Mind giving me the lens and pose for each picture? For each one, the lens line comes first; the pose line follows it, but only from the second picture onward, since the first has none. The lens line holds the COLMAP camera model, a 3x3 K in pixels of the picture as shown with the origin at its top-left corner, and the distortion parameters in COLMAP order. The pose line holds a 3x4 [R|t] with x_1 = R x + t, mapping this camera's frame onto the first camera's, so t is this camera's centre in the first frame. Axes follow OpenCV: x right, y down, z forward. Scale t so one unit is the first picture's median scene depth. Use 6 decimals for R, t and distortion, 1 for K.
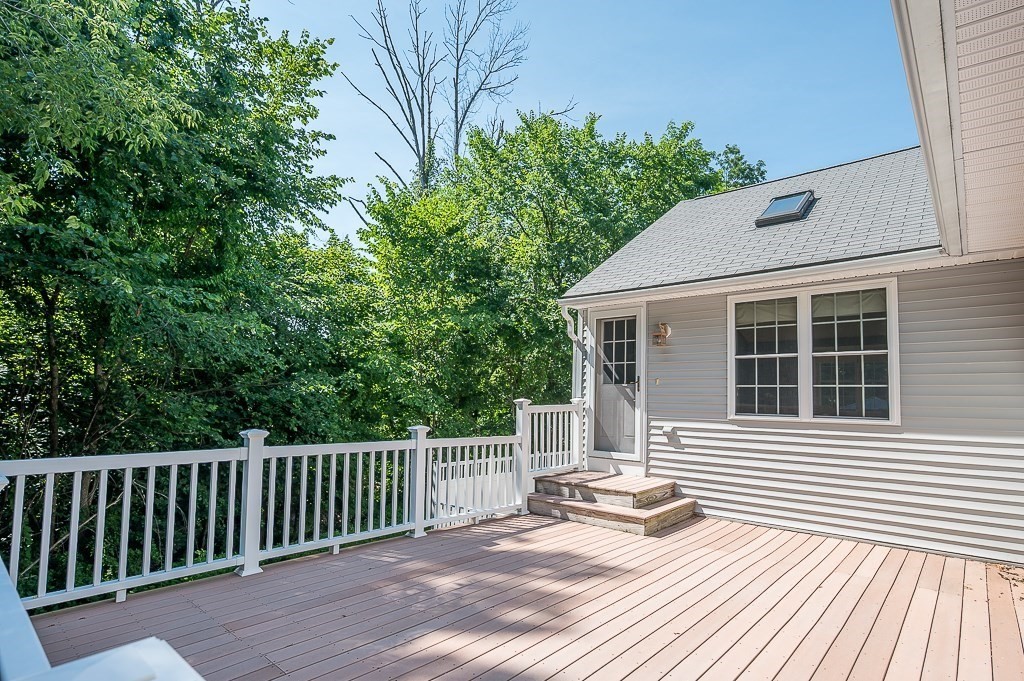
lens RADIAL K [[499.9, 0, 521.7], [0, 499.9, 369.5], [0, 0, 1]] dist [-0.006205, -0.000427]
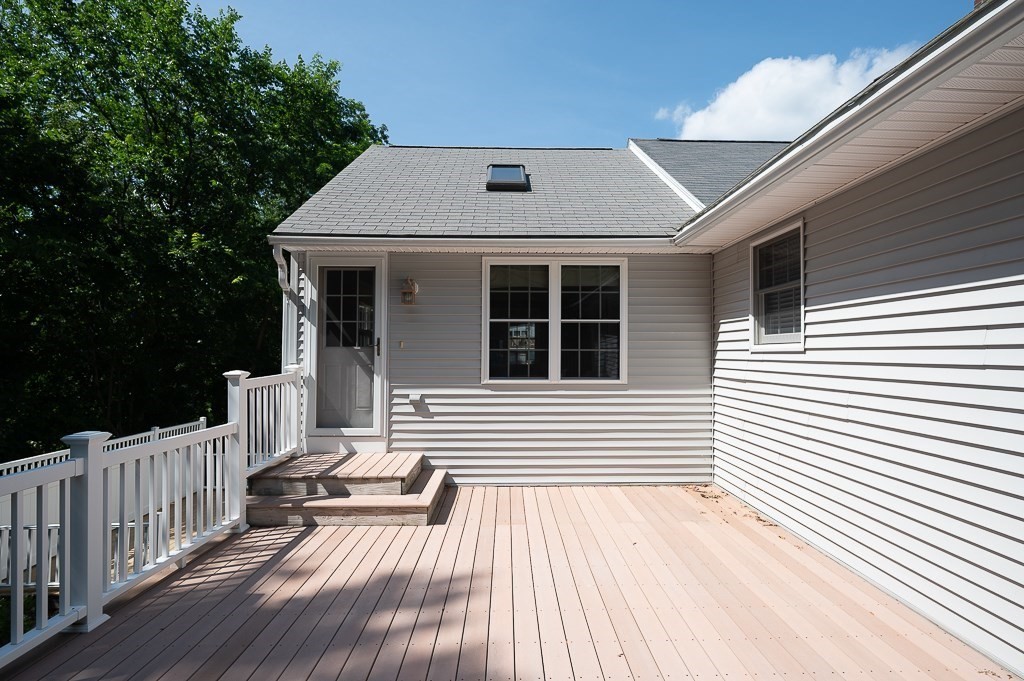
lens RADIAL K [[499.9, 0, 515.9], [0, 499.9, 344.8], [0, 0, 1]] dist [-0.006205, -0.000427]
pose [[0.752900, -0.006032, 0.658107, -0.166946], [-0.023754, 0.999057, 0.036333, -0.012557], [-0.657706, -0.042987, 0.752047, 0.209740]]
